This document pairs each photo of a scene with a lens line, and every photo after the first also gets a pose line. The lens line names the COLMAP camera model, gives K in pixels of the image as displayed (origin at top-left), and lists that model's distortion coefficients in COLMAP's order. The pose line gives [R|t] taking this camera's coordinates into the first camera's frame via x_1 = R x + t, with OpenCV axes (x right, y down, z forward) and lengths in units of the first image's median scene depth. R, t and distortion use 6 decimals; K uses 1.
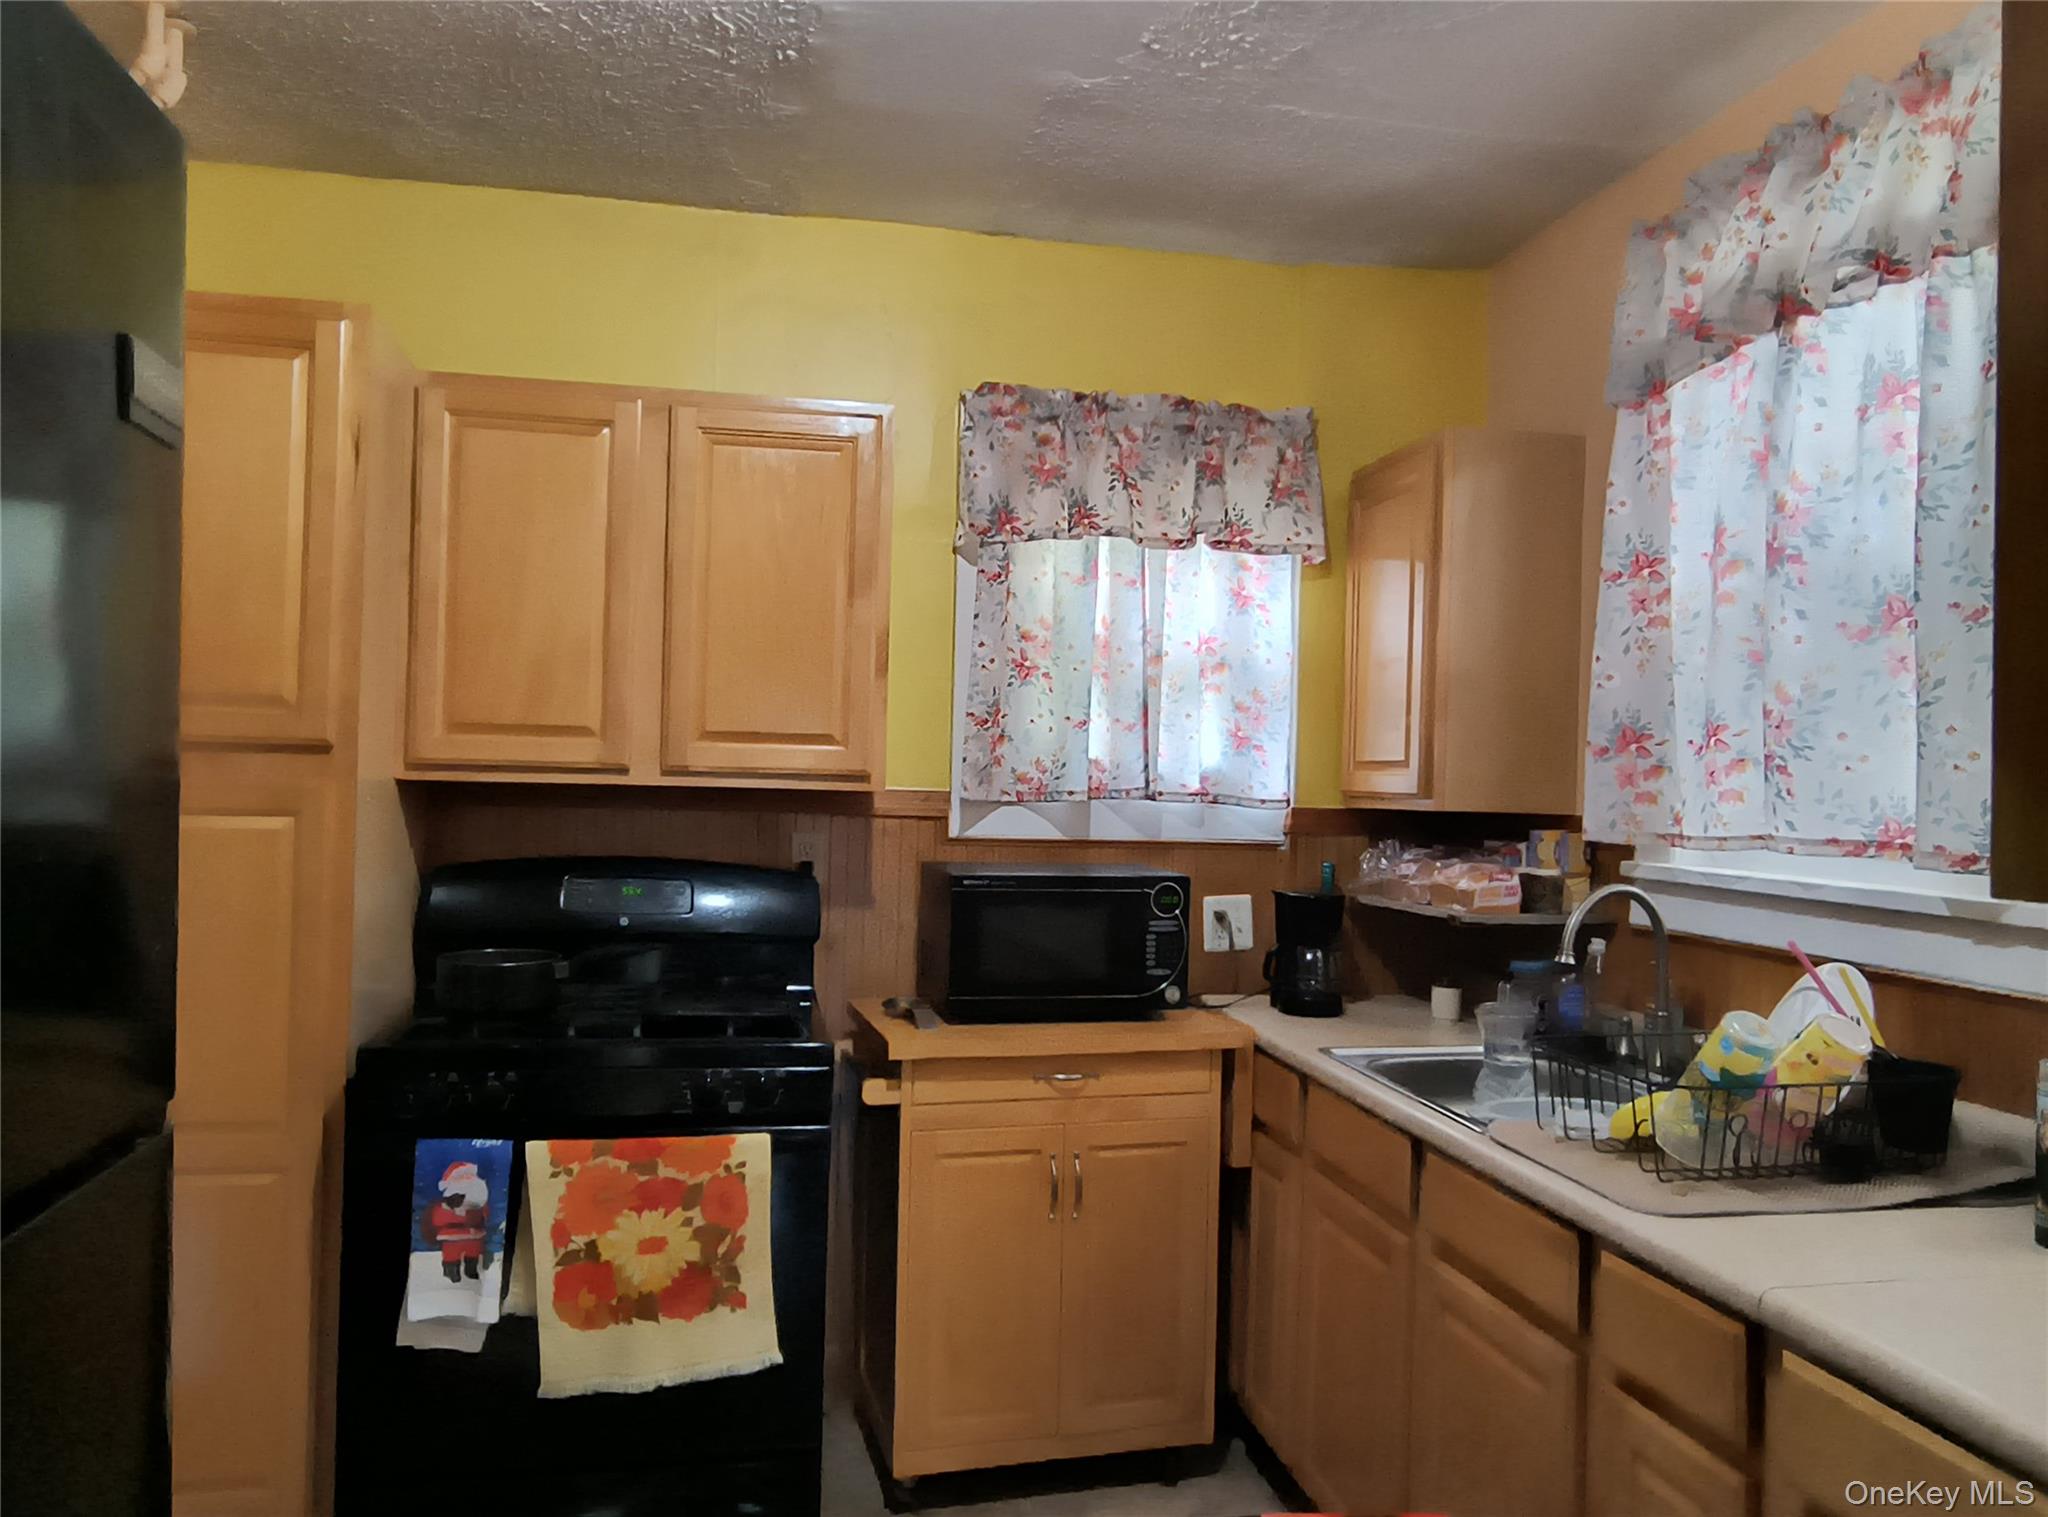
lens RADIAL K [[1454.9, 0, 1029.1], [0, 1454.9, 759.9], [0, 0, 1]] dist [-0.004633, 0.001332]
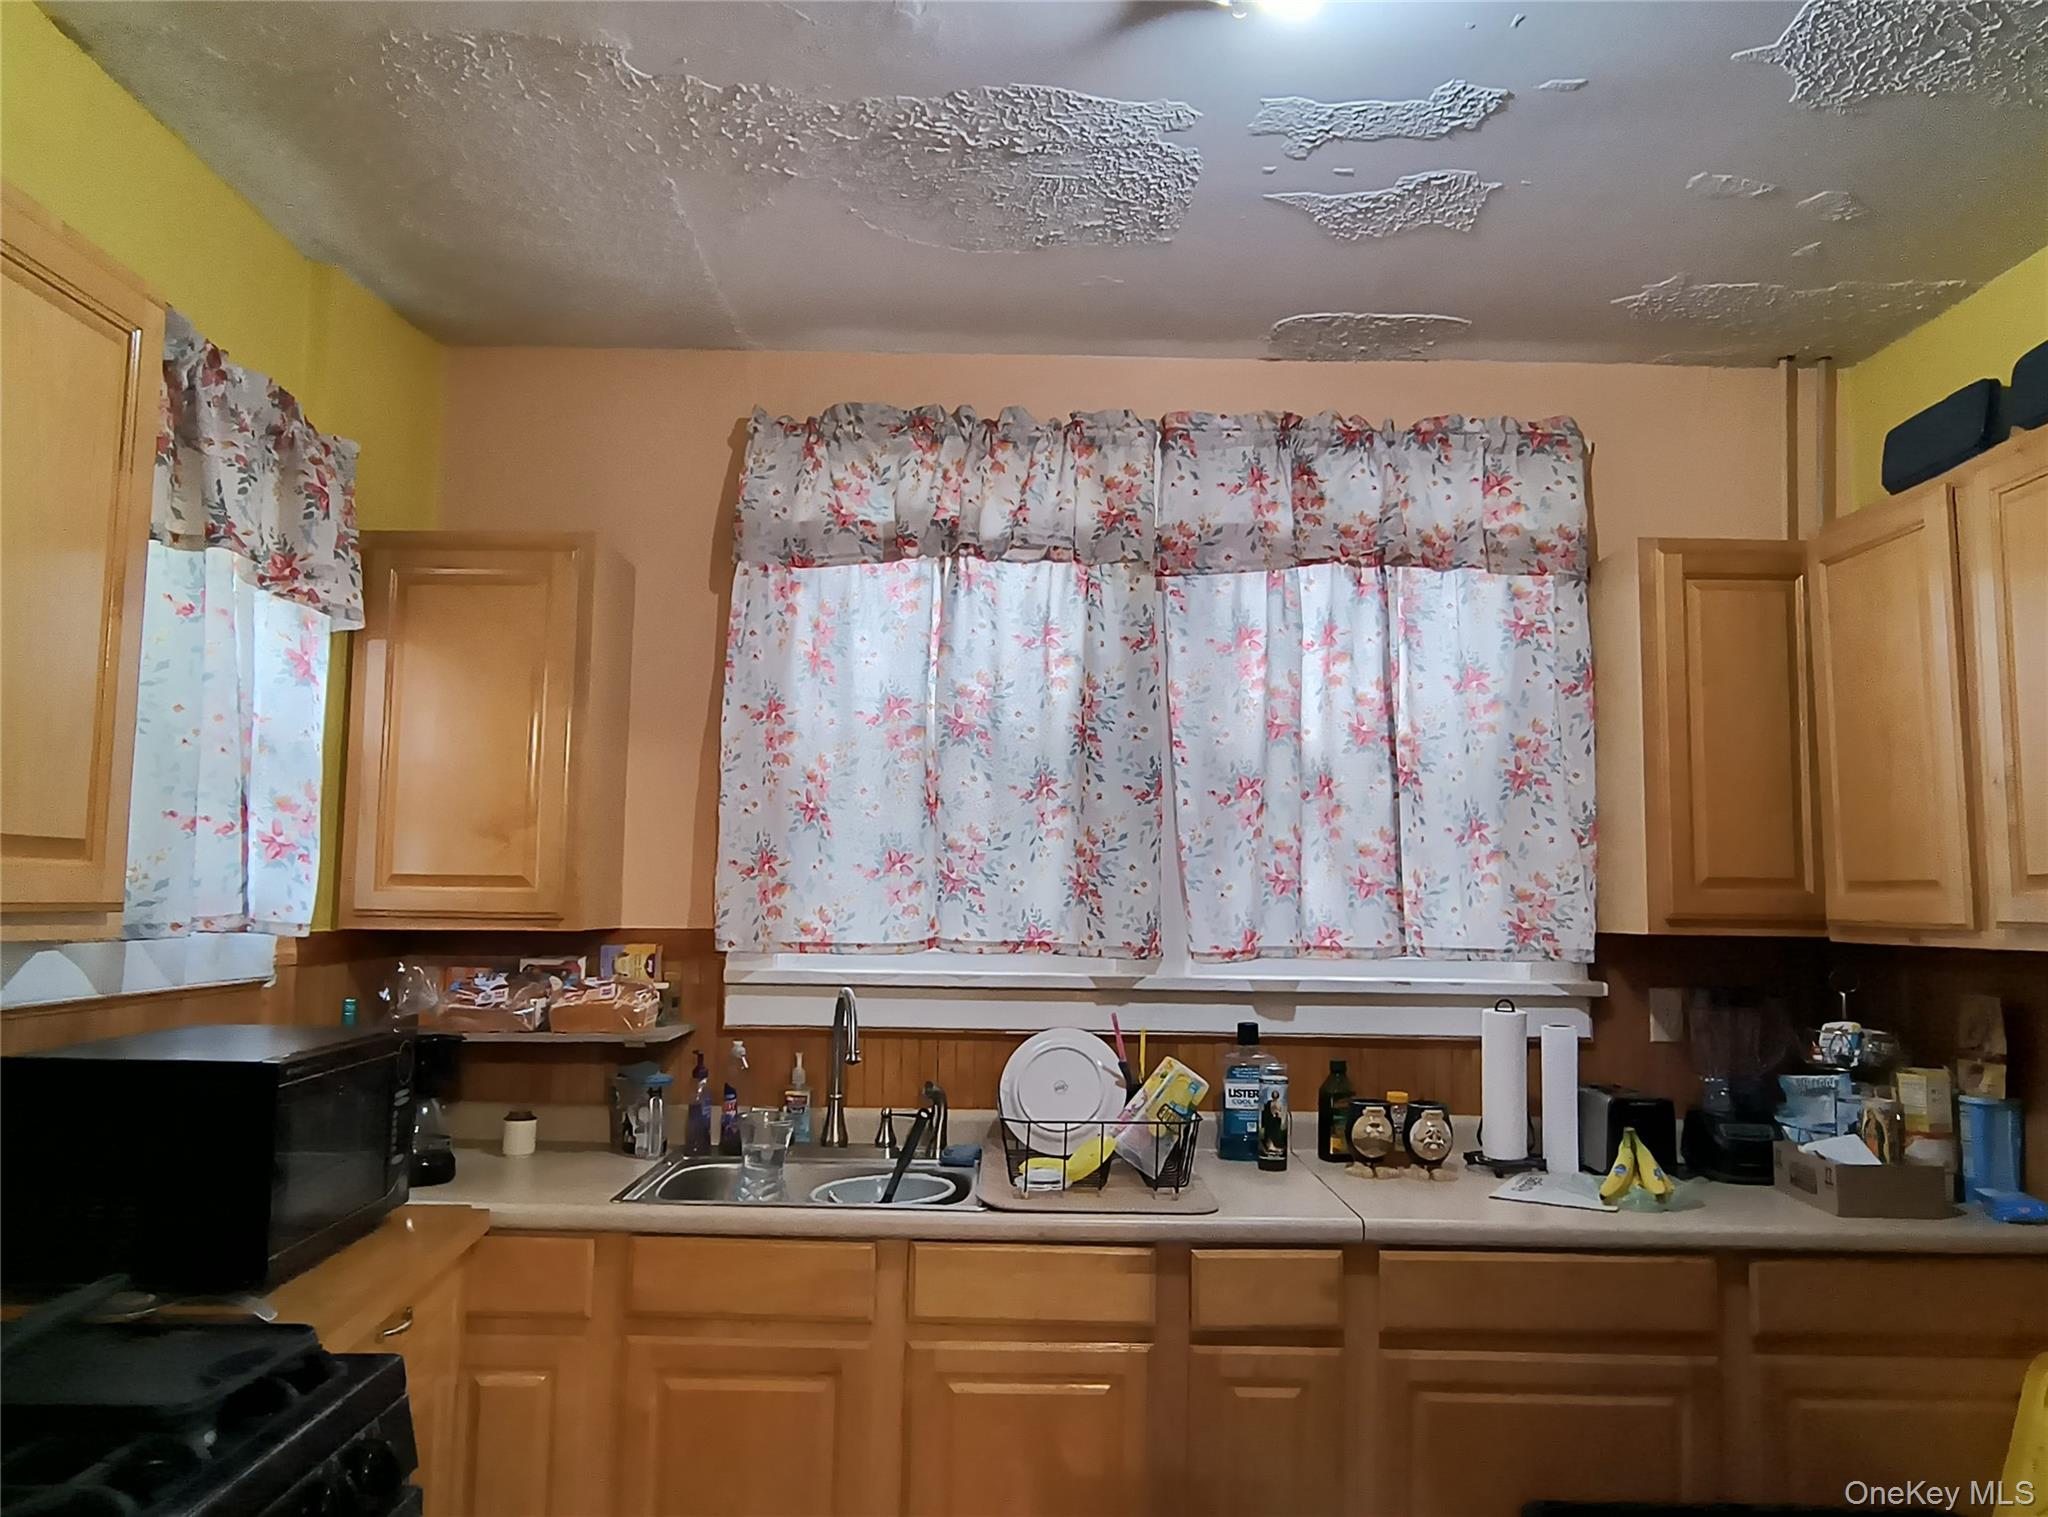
lens RADIAL K [[1454.9, 0, 1029.5], [0, 1454.9, 749.8], [0, 0, 1]] dist [-0.004633, 0.001332]
pose [[0.183710, 0.075636, 0.980066, -0.670446], [-0.022373, 0.997099, -0.072757, -0.022257], [-0.982726, -0.008561, 0.184869, 0.589202]]
